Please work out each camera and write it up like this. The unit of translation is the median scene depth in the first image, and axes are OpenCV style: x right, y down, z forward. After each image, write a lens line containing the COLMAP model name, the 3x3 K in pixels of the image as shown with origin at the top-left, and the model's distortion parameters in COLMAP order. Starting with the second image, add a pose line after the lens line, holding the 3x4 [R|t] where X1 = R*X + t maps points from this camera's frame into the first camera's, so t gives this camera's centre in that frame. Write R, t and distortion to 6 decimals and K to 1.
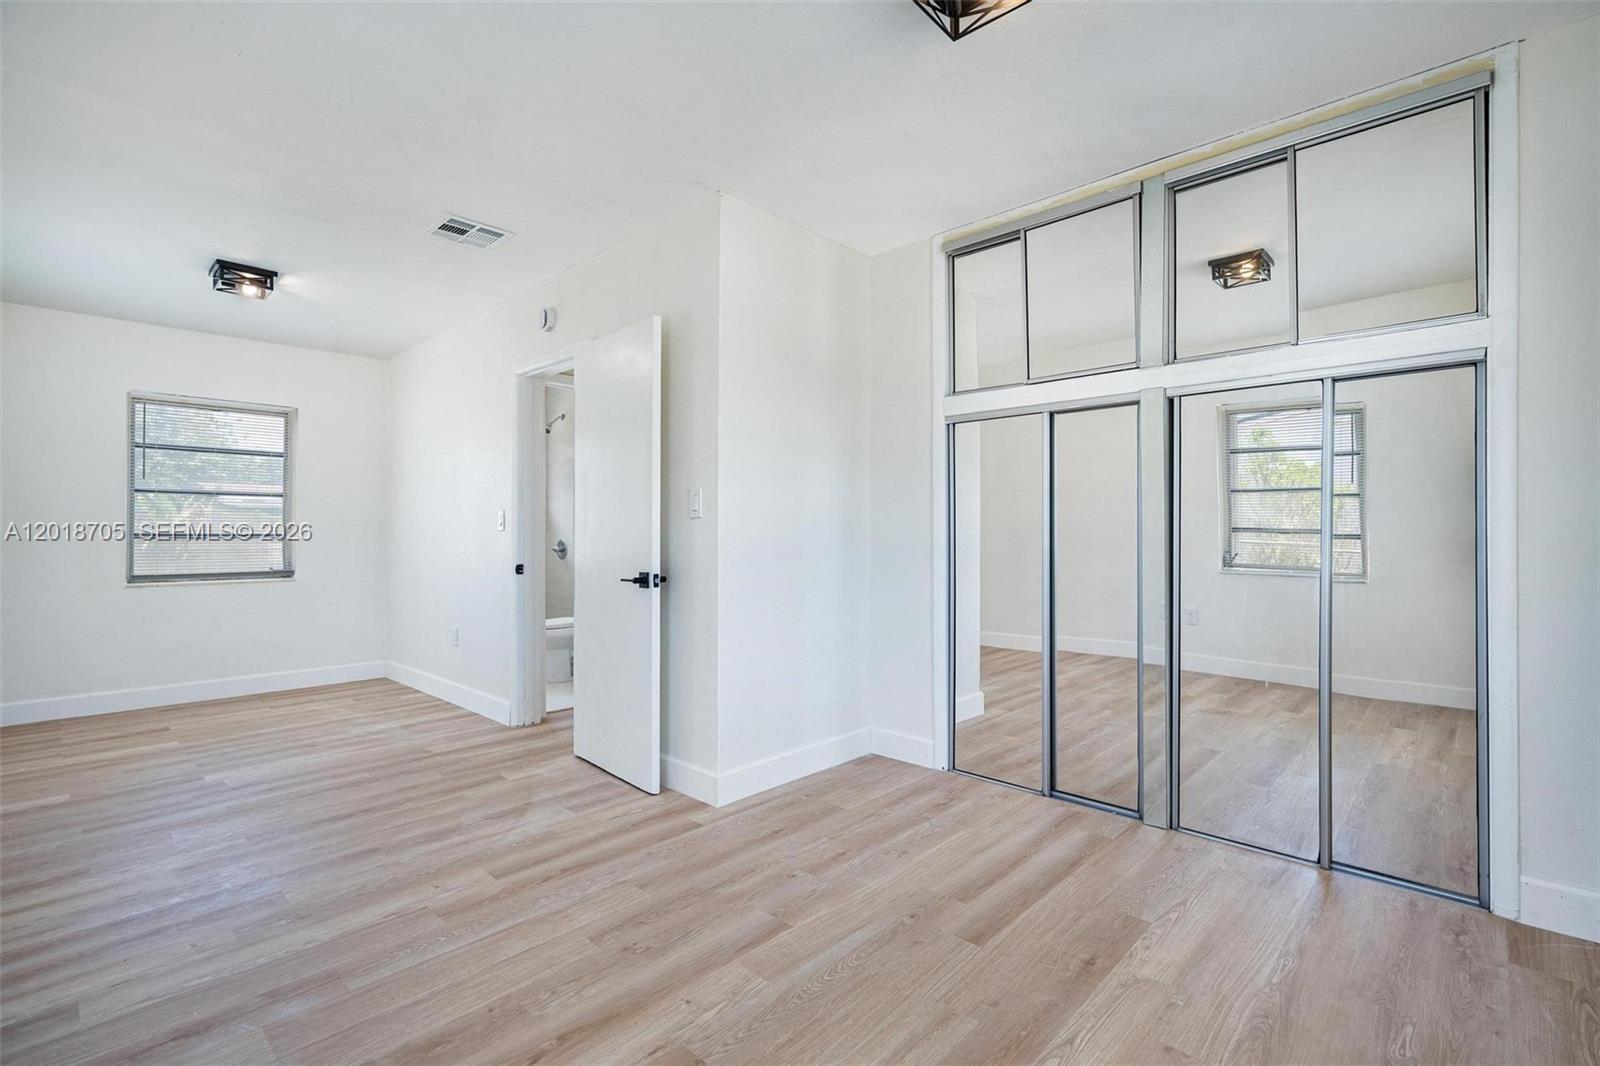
lens RADIAL K [[739.1, 0, 811.3], [0, 739.1, 537.8], [0, 0, 1]] dist [0.002286, 0.000071]
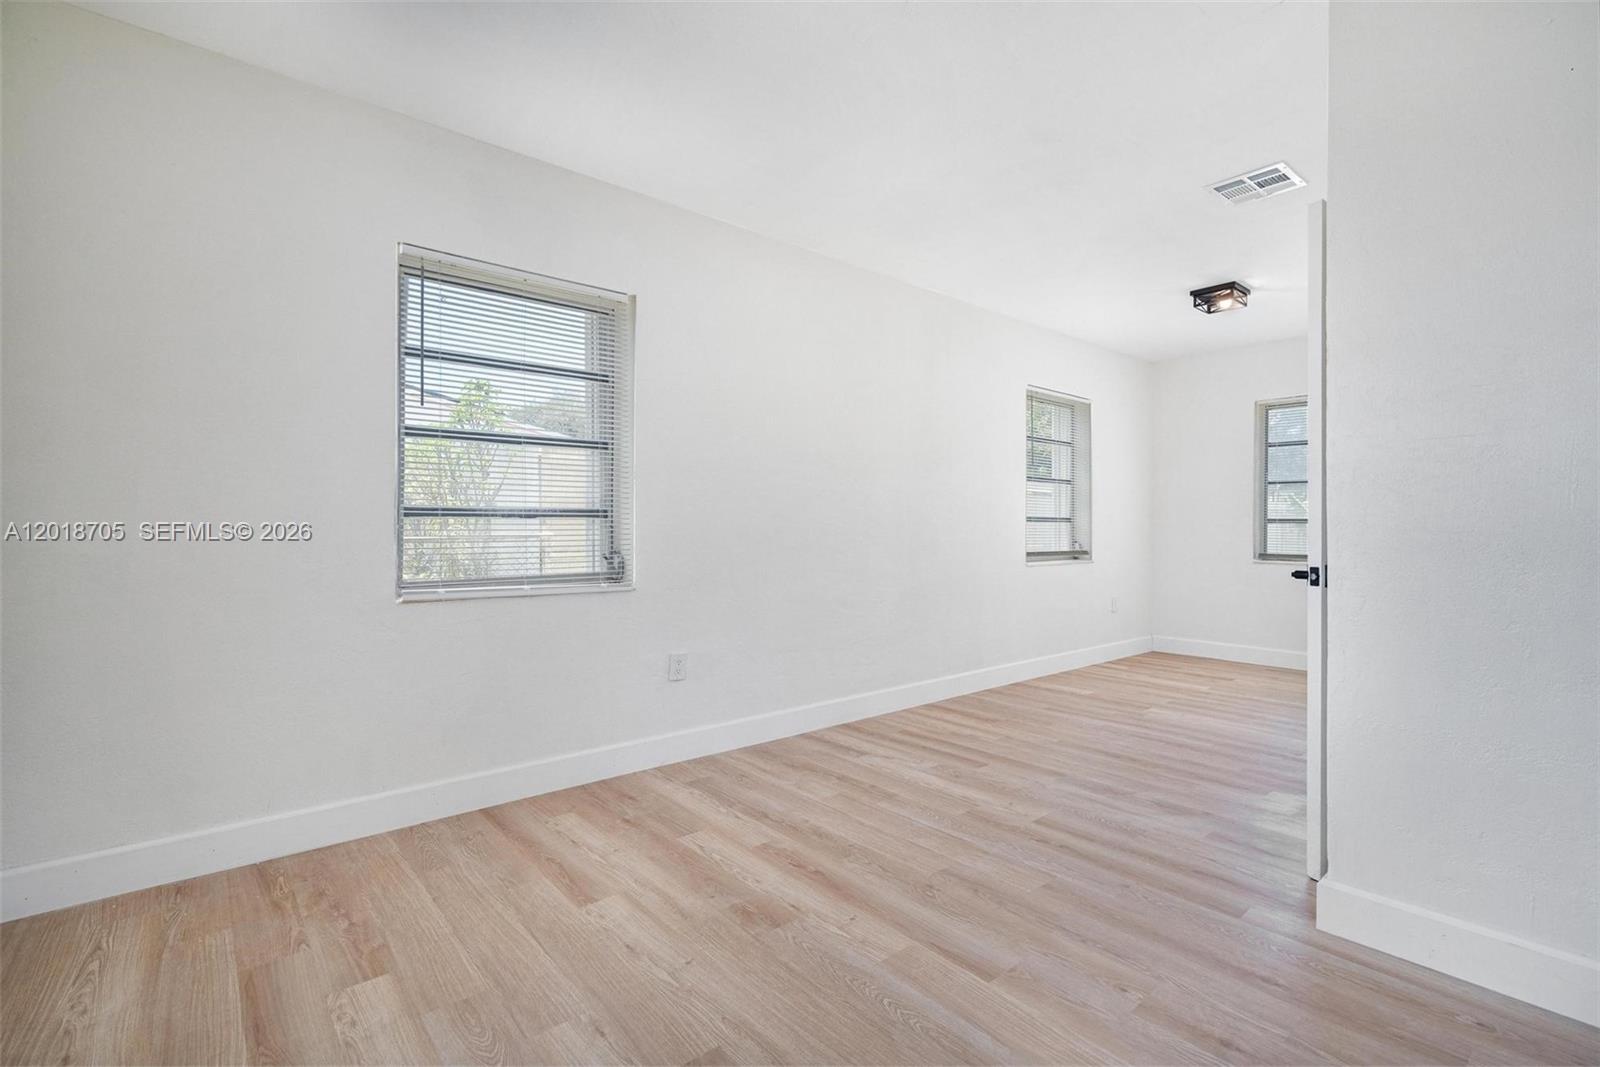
lens RADIAL K [[739.1, 0, 805.4], [0, 739.1, 526.2], [0, 0, 1]] dist [0.002286, 0.000071]
pose [[-0.108045, 0.008250, -0.994112, 0.656897], [-0.009841, 0.999908, 0.009367, 0.006115], [0.994097, 0.010795, -0.107954, 0.704700]]
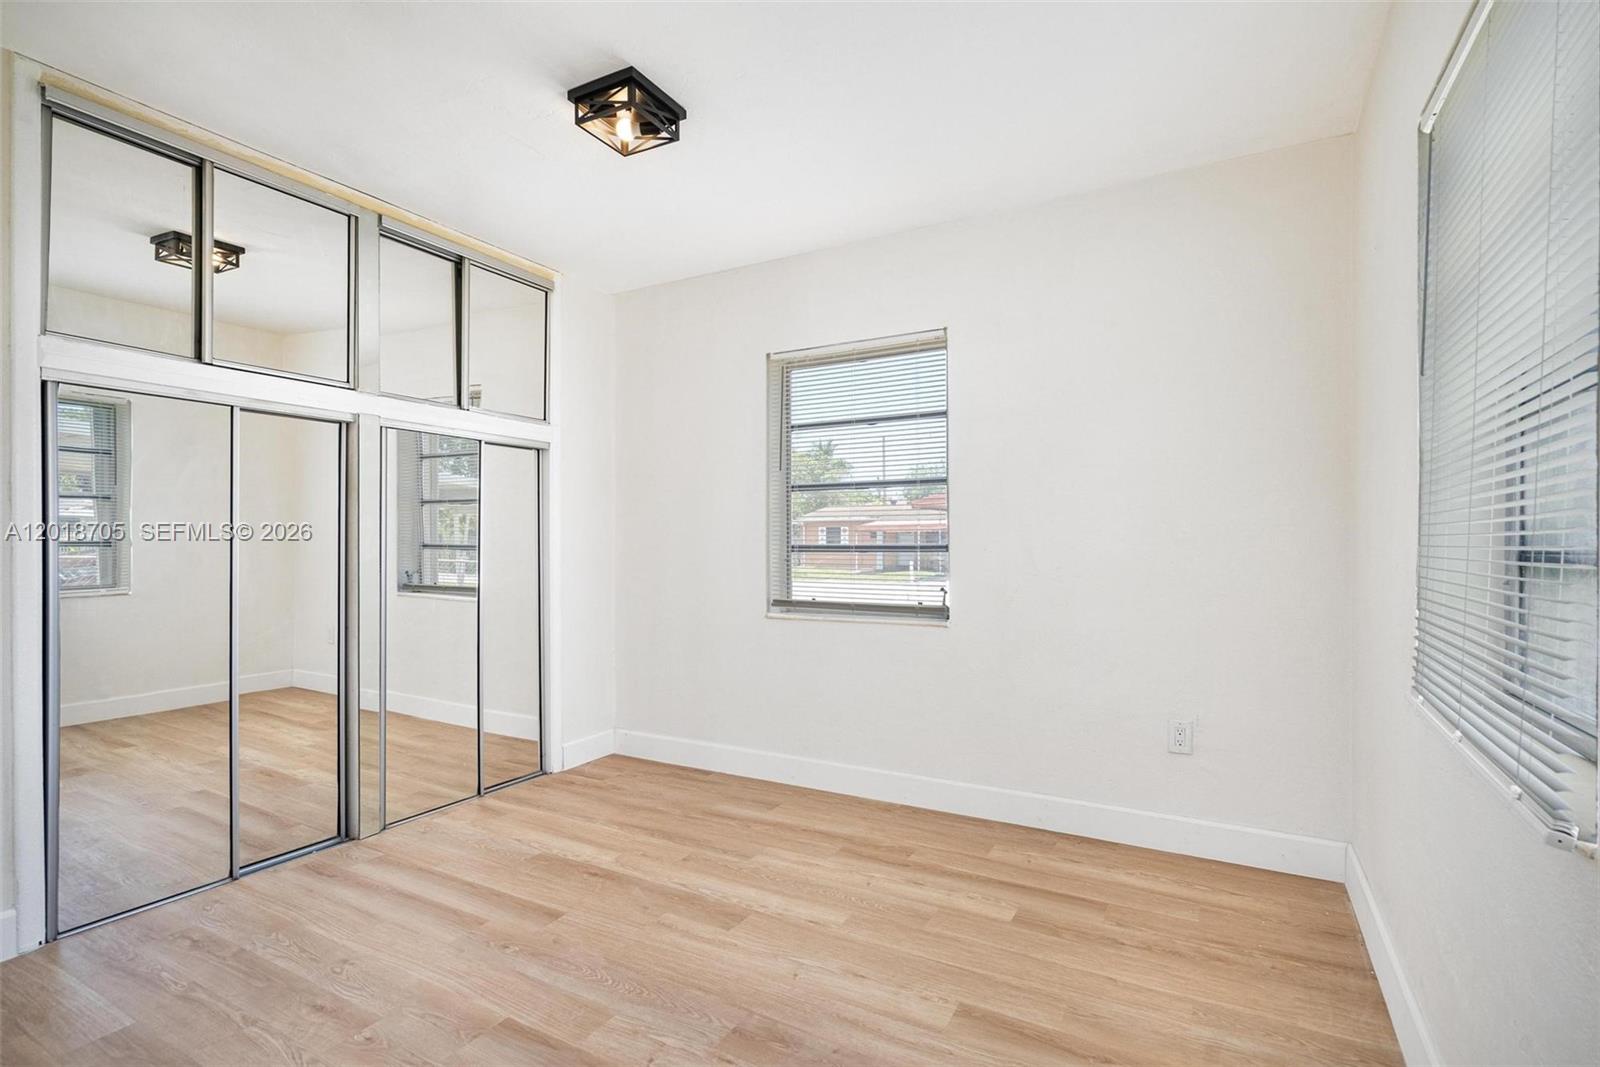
lens RADIAL K [[811.6, 0, 795.5], [0, 811.6, 532.1], [0, 0, 1]] dist [0.005613, -0.000994]
pose [[-0.245270, 0.008654, 0.969416, -0.821974], [0.013493, 0.999894, -0.005512, -0.022557], [-0.969361, 0.011729, -0.245361, 0.720707]]
